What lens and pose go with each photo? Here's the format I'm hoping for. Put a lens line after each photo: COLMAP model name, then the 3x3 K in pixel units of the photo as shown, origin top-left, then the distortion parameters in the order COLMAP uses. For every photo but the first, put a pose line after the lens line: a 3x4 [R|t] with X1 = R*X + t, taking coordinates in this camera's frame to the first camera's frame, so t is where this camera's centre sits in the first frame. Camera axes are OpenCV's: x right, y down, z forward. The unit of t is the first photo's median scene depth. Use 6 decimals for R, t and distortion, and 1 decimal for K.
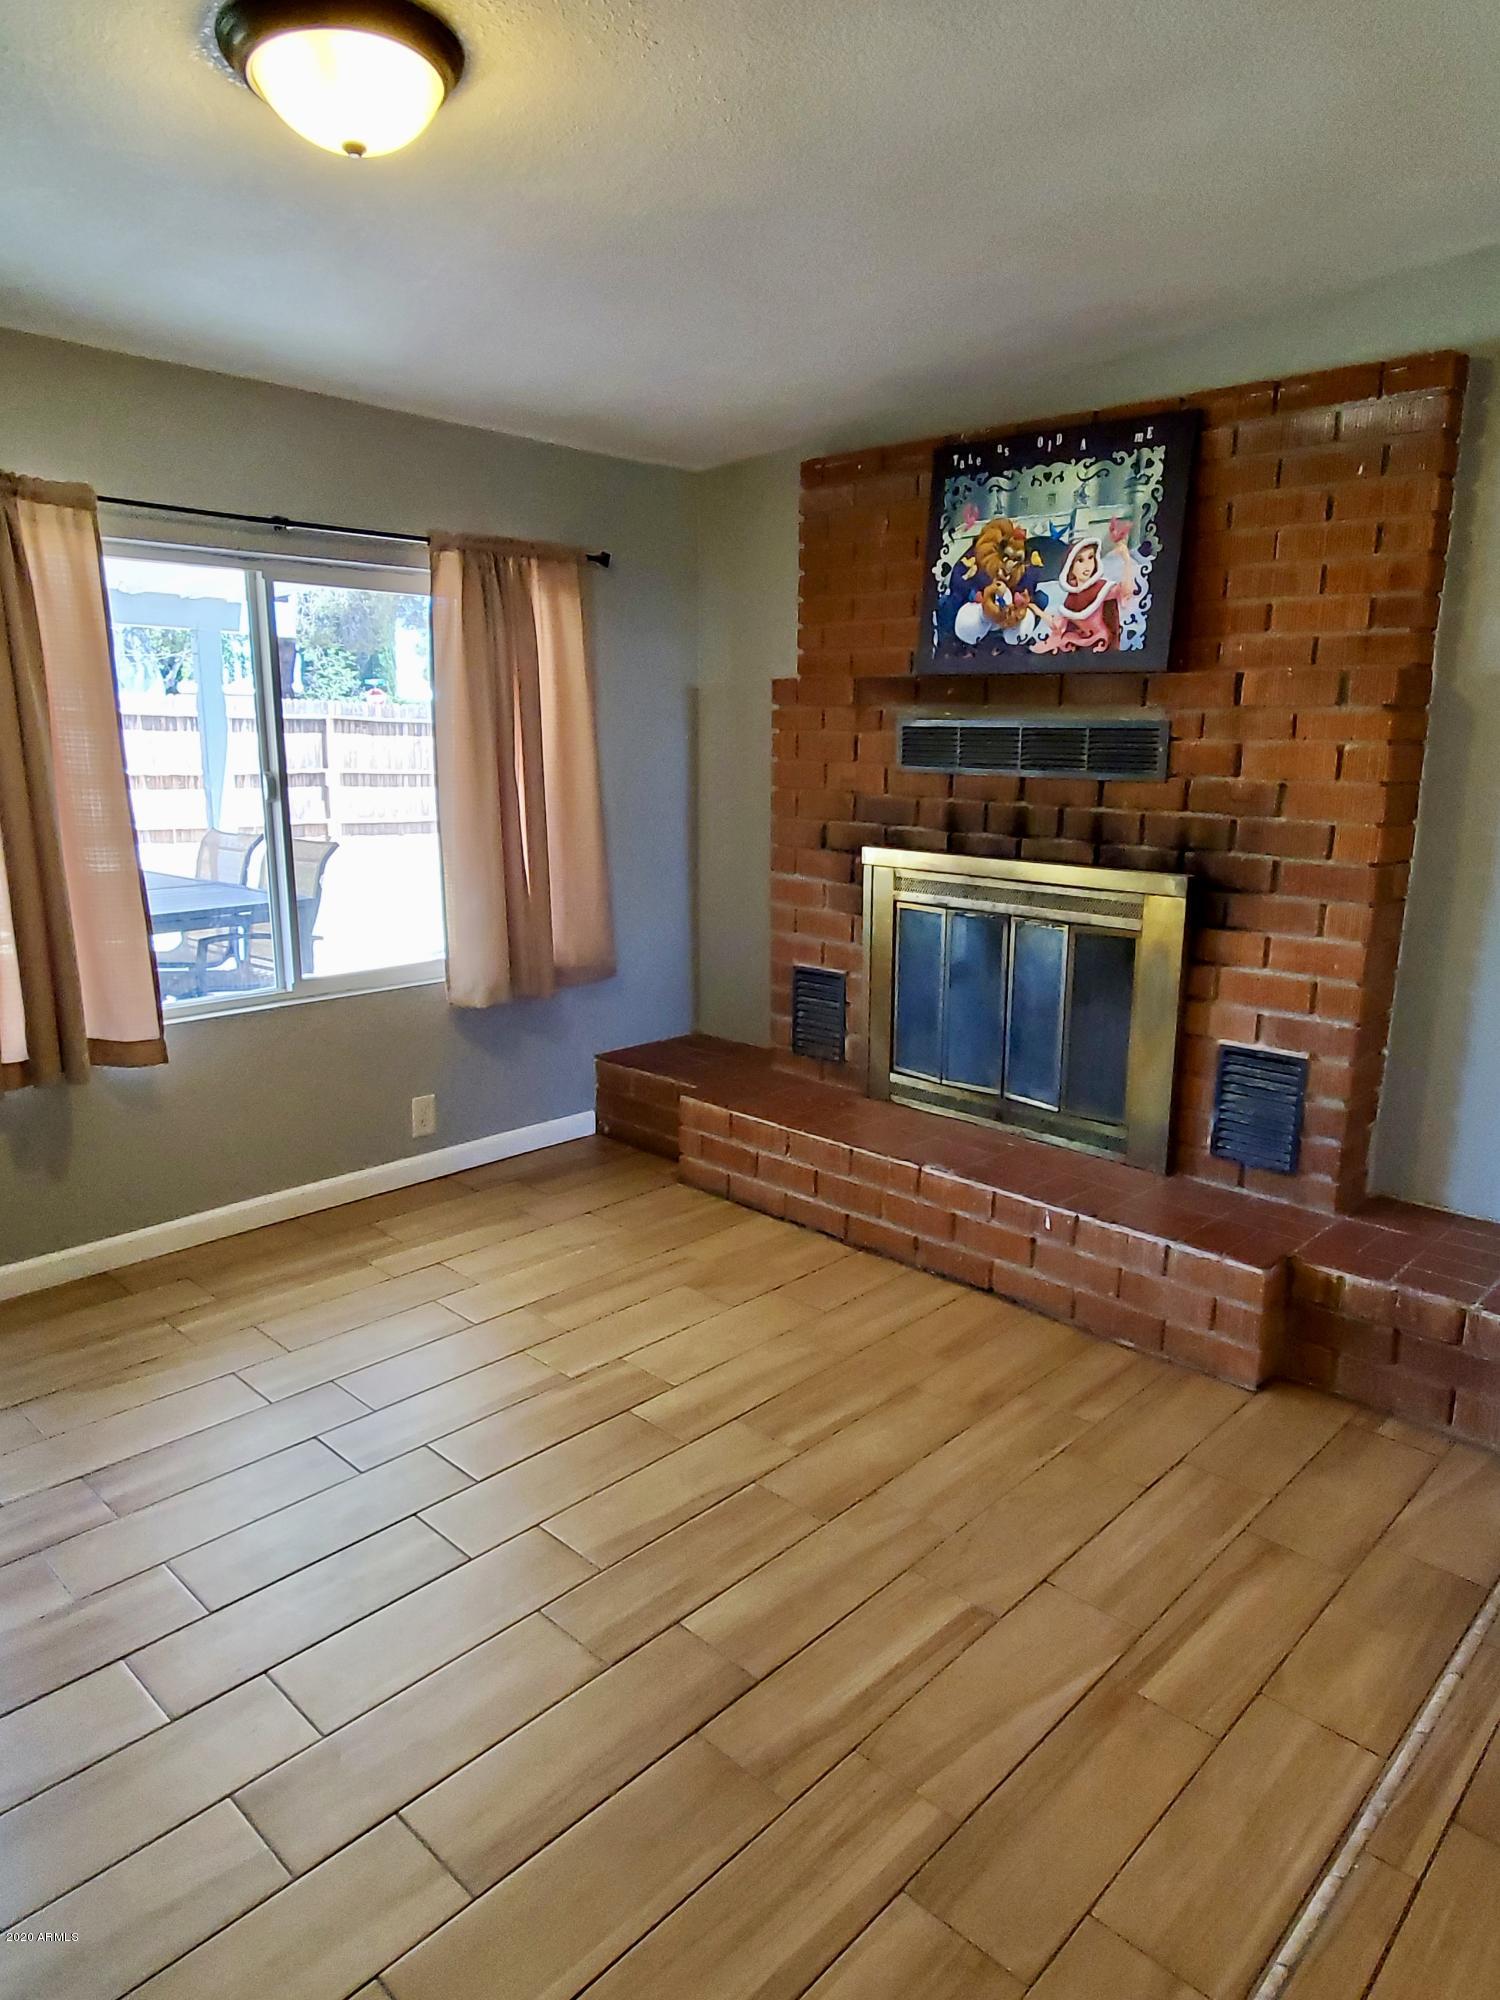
lens RADIAL K [[1289.0, 0, 755.6], [0, 1289.0, 992.1], [0, 0, 1]] dist [0.025491, -0.007163]
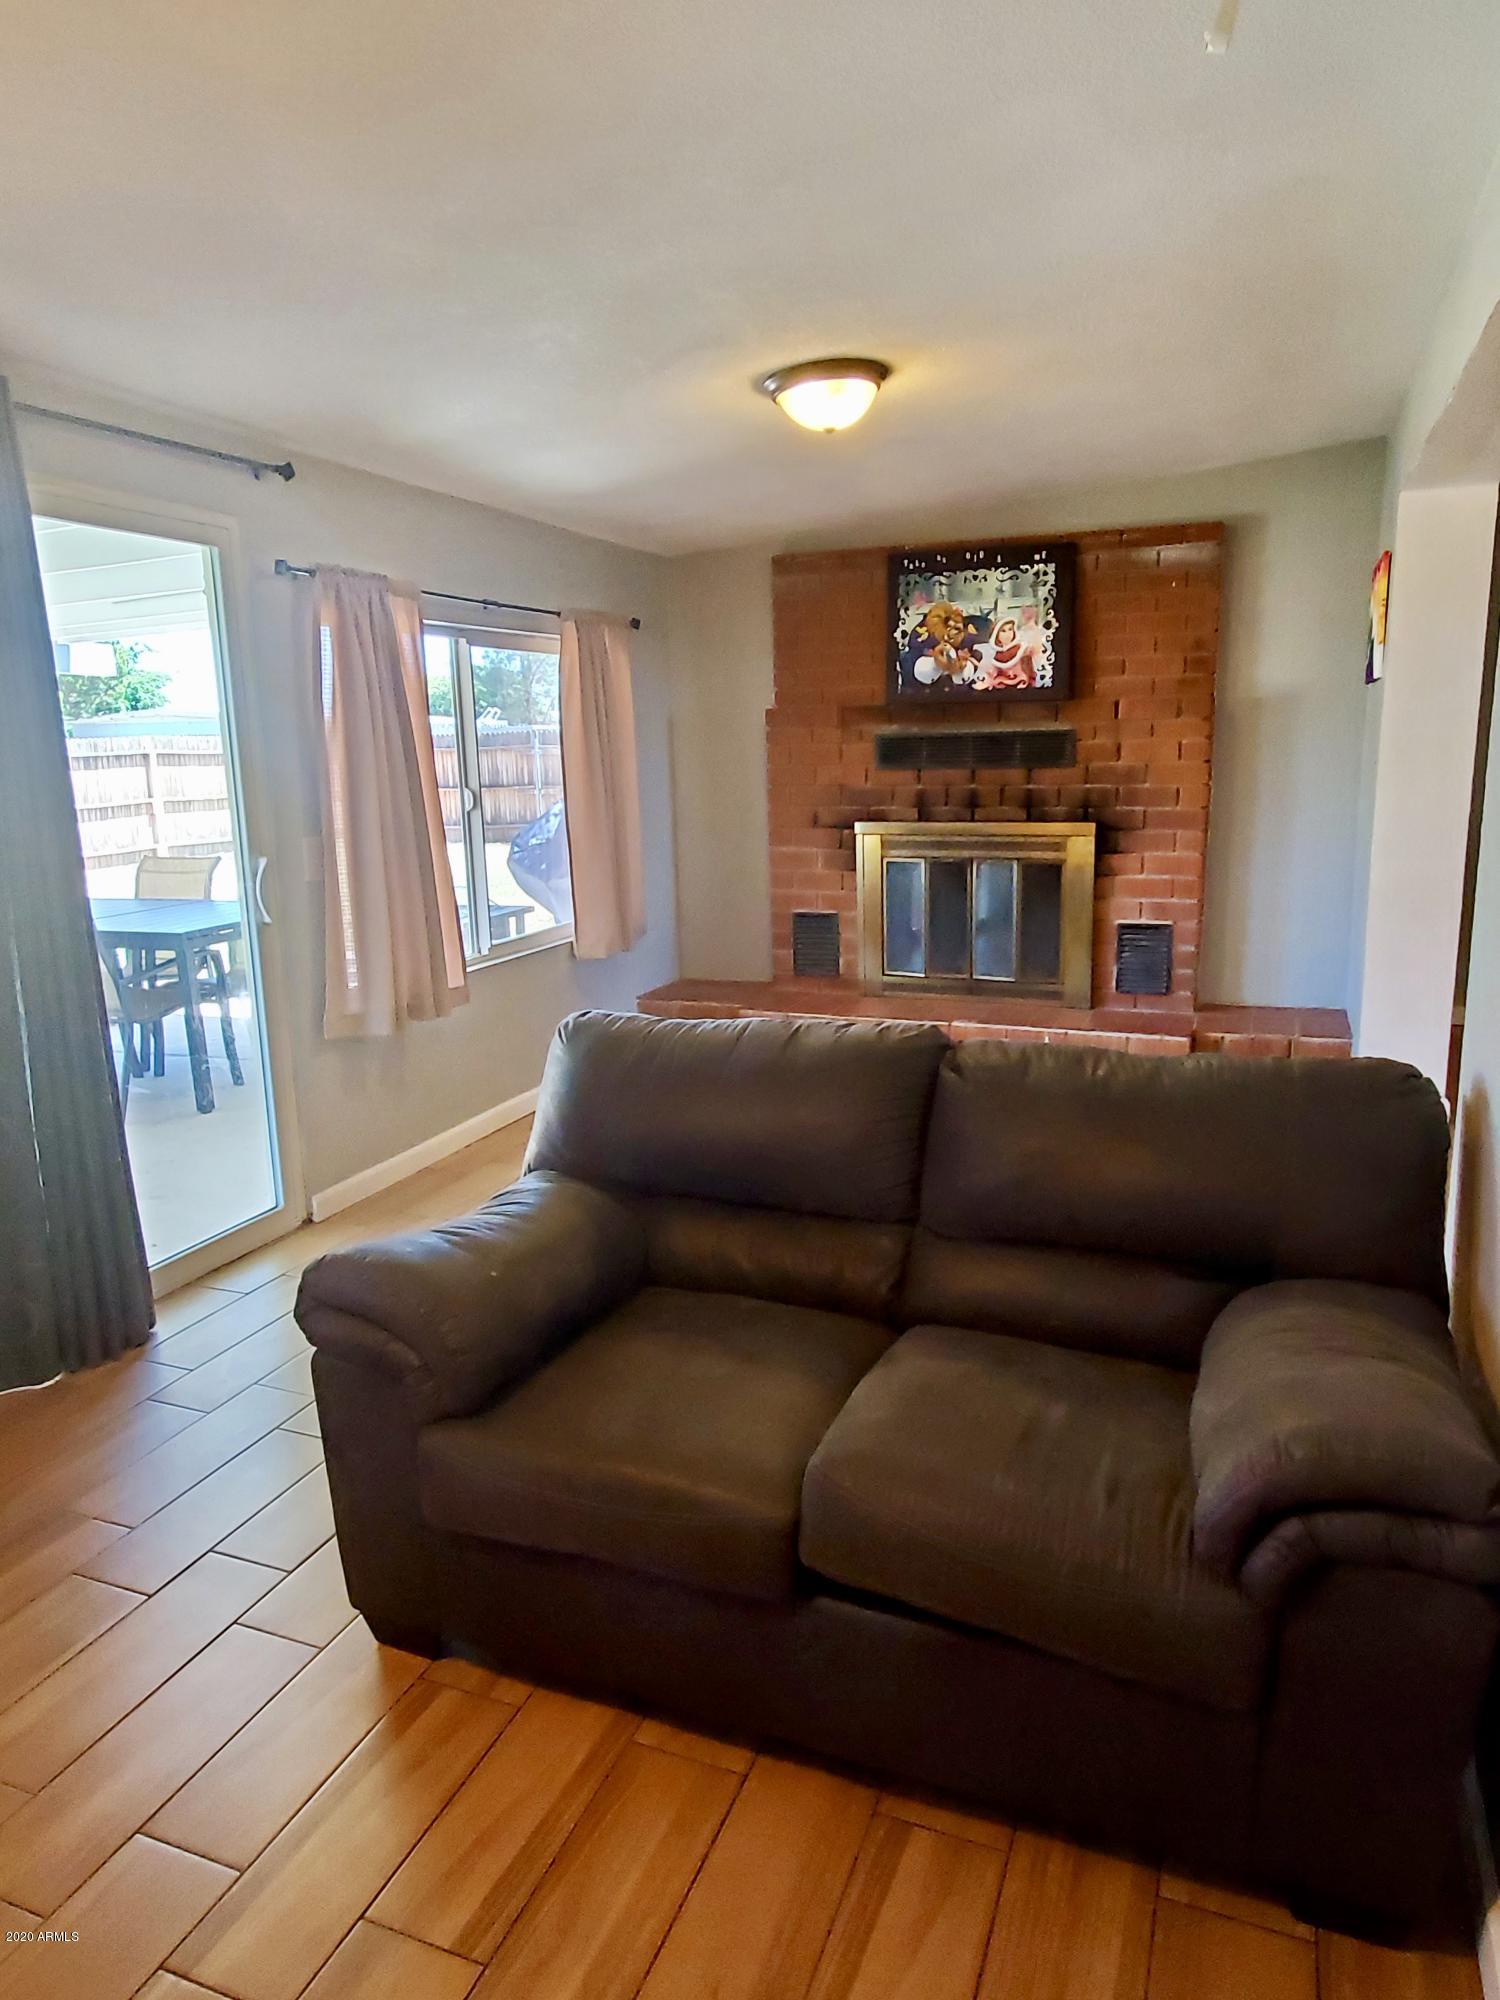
lens RADIAL K [[1289.0, 0, 748.3], [0, 1289.0, 995.8], [0, 0, 1]] dist [0.025491, -0.007163]
pose [[0.926980, -0.103064, 0.360675, -0.672364], [0.107066, 0.994212, 0.008927, 0.066068], [-0.359507, 0.030341, 0.932649, -0.363696]]
